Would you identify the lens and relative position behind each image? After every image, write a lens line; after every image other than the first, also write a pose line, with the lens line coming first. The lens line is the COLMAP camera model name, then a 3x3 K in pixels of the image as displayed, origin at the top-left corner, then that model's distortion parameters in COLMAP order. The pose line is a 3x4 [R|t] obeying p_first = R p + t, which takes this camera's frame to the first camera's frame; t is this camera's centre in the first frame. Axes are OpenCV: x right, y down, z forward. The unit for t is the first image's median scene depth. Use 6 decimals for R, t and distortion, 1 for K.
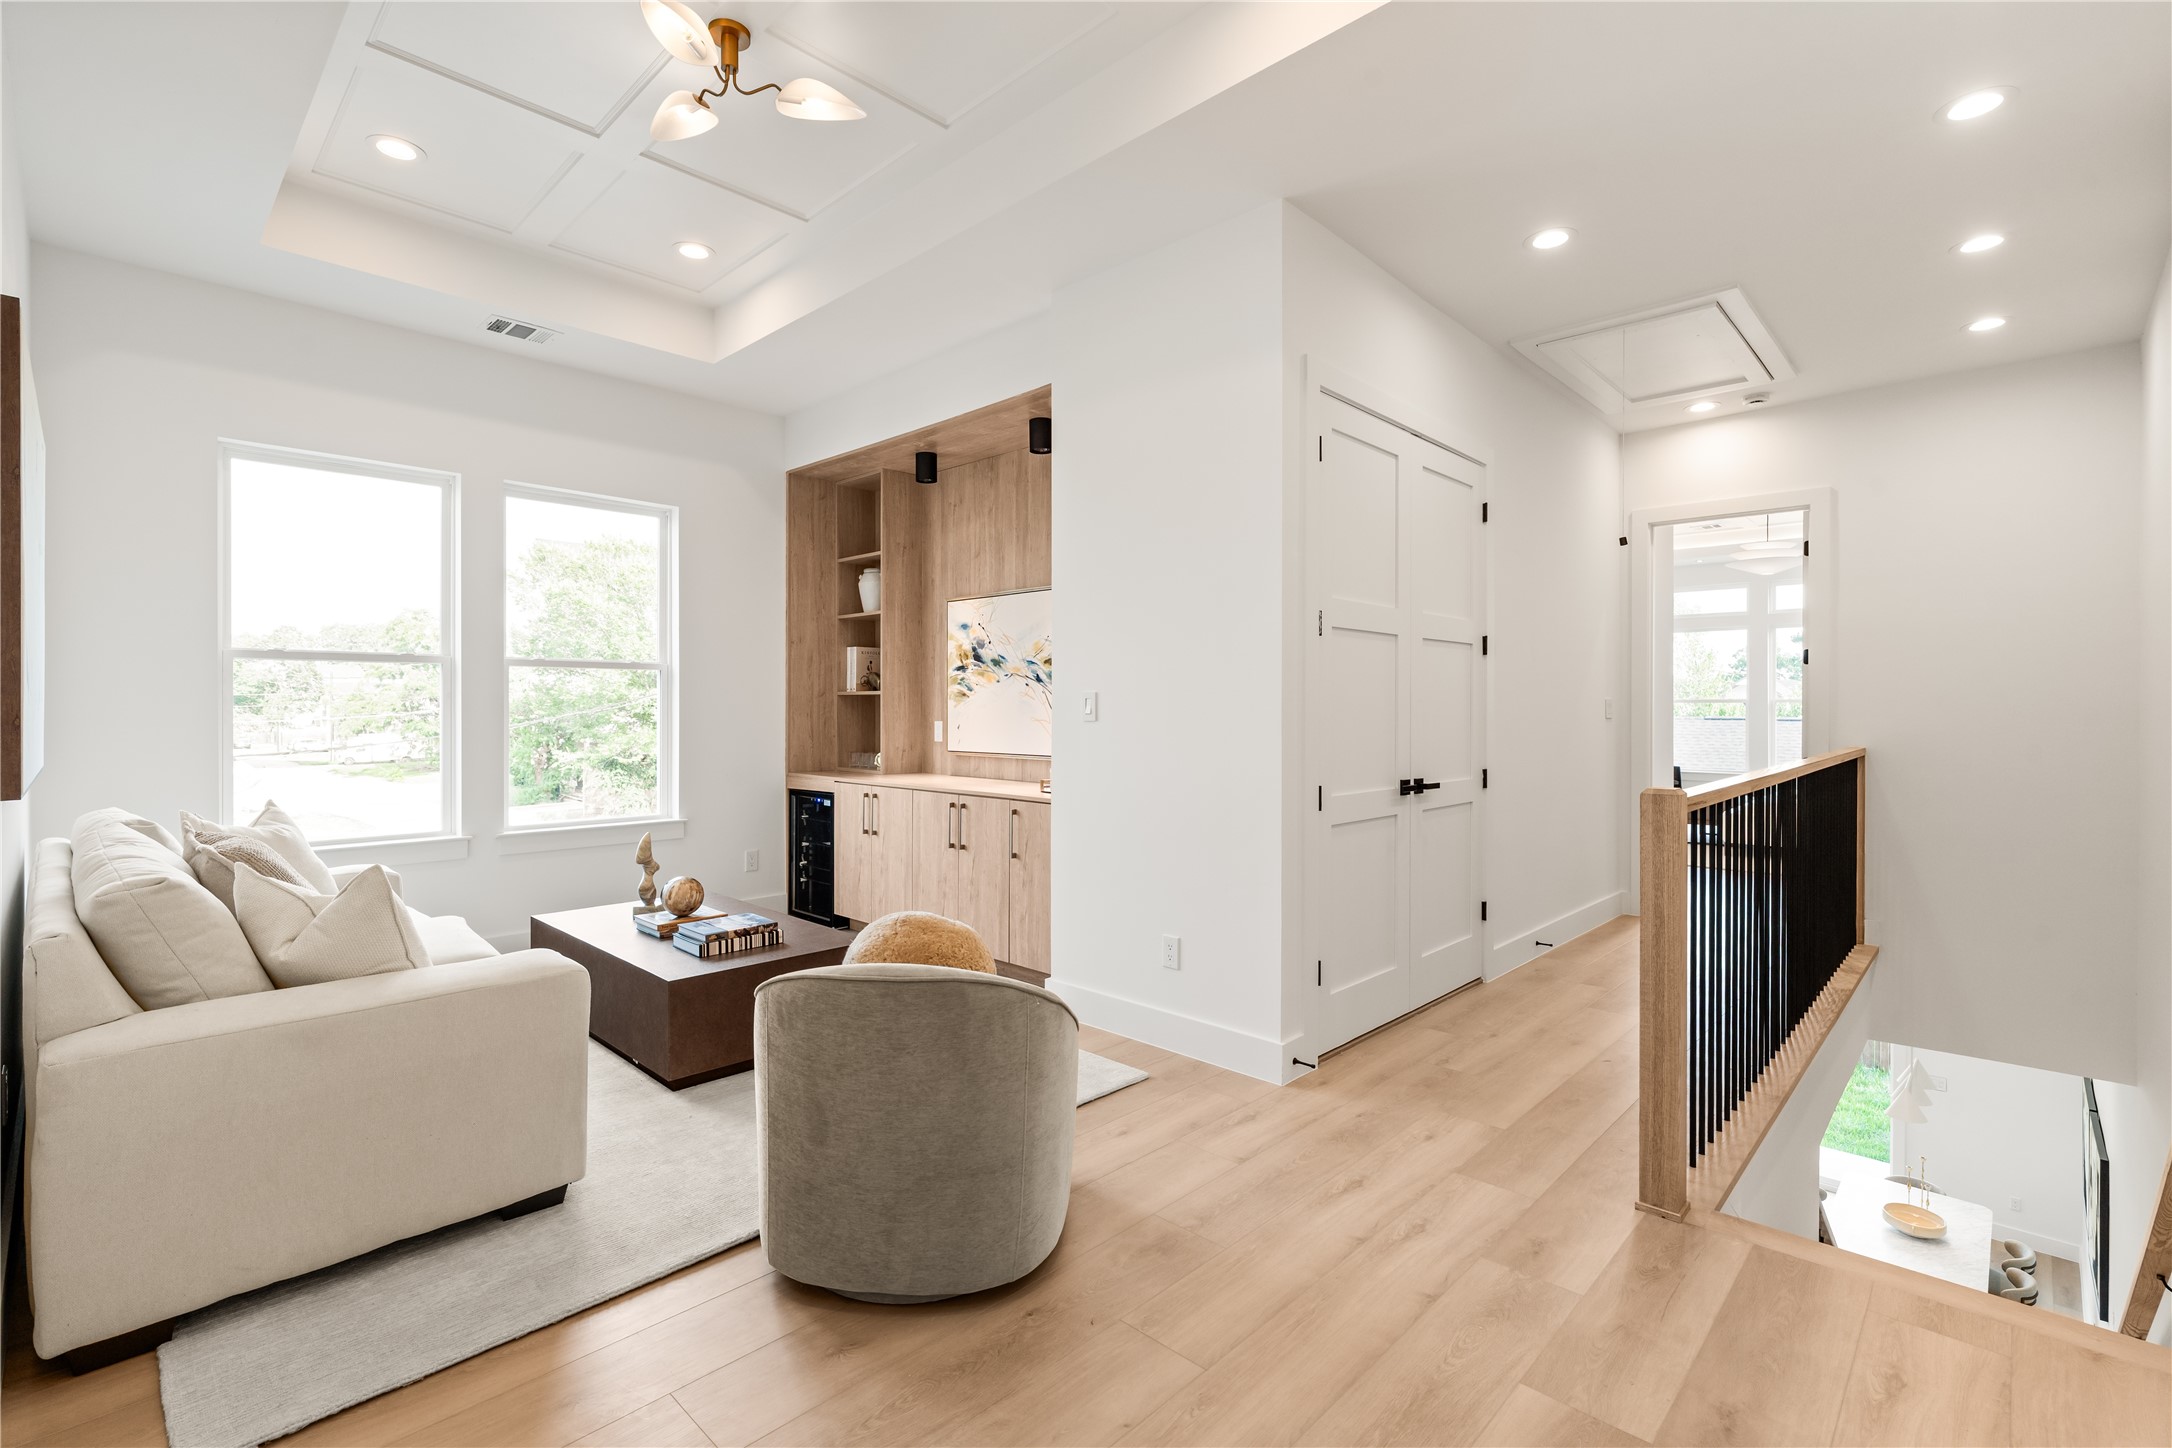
lens RADIAL K [[977.8, 0, 1083.1], [0, 977.8, 729.2], [0, 0, 1]] dist [-0.001771, 0.000739]
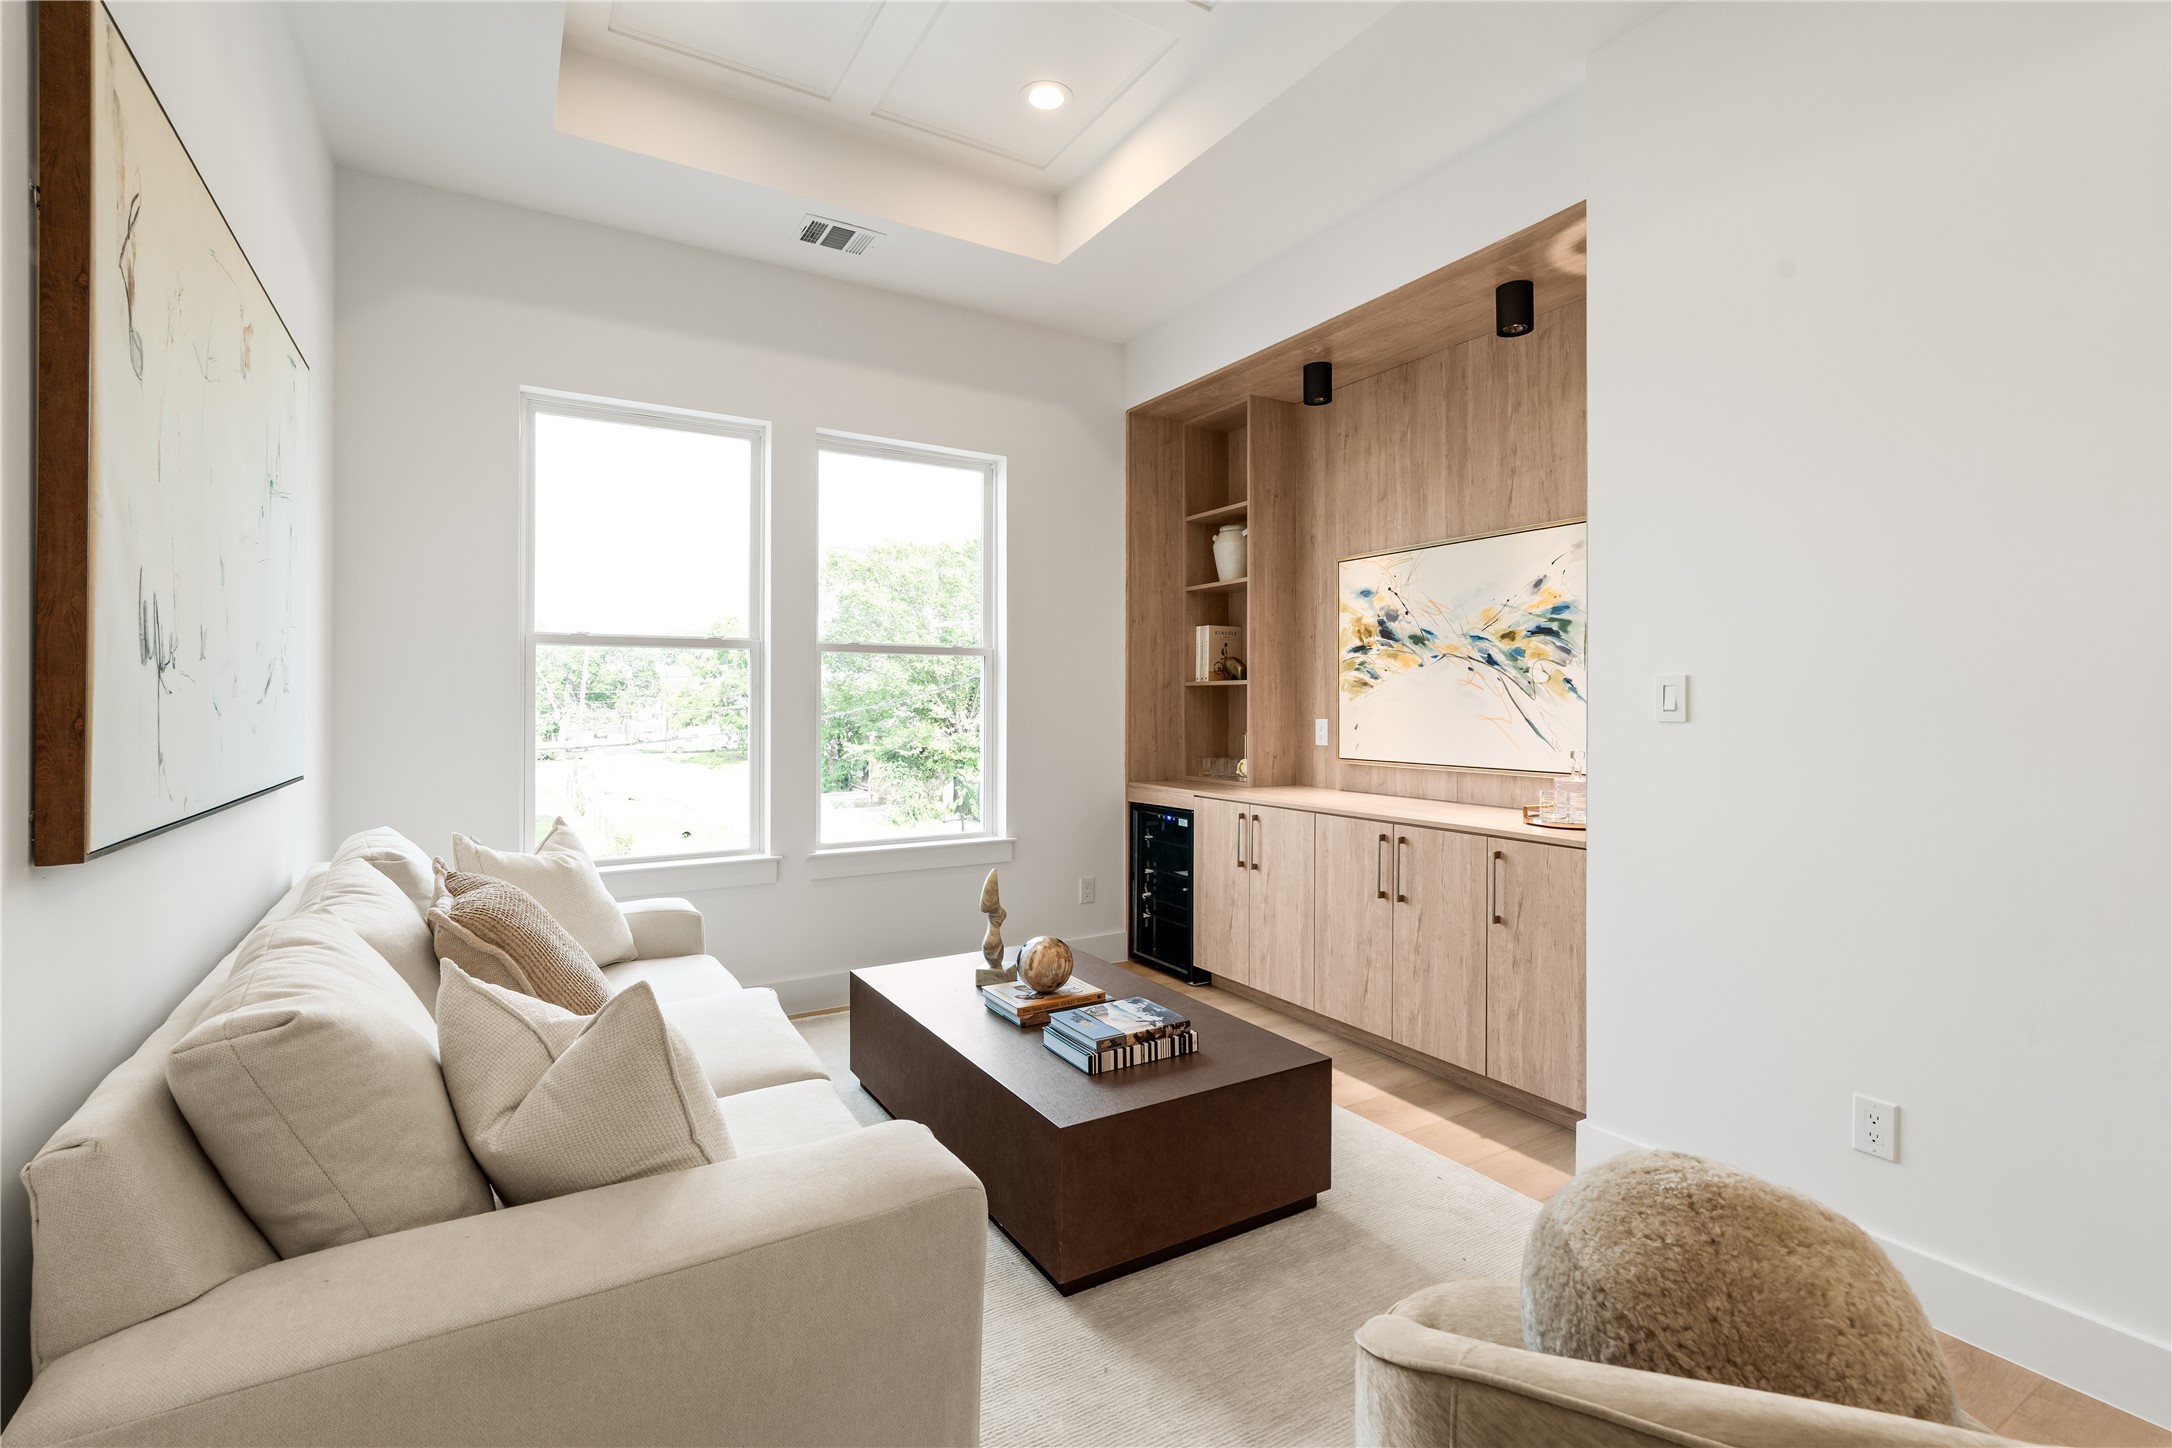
lens RADIAL K [[977.8, 0, 1083.1], [0, 977.8, 729.2], [0, 0, 1]] dist [-0.001771, 0.000739]
pose [[0.967888, 0.005940, -0.251310, -0.144360], [-0.004648, 0.999973, 0.005733, -0.003935], [0.251338, -0.004381, 0.967890, 0.222148]]
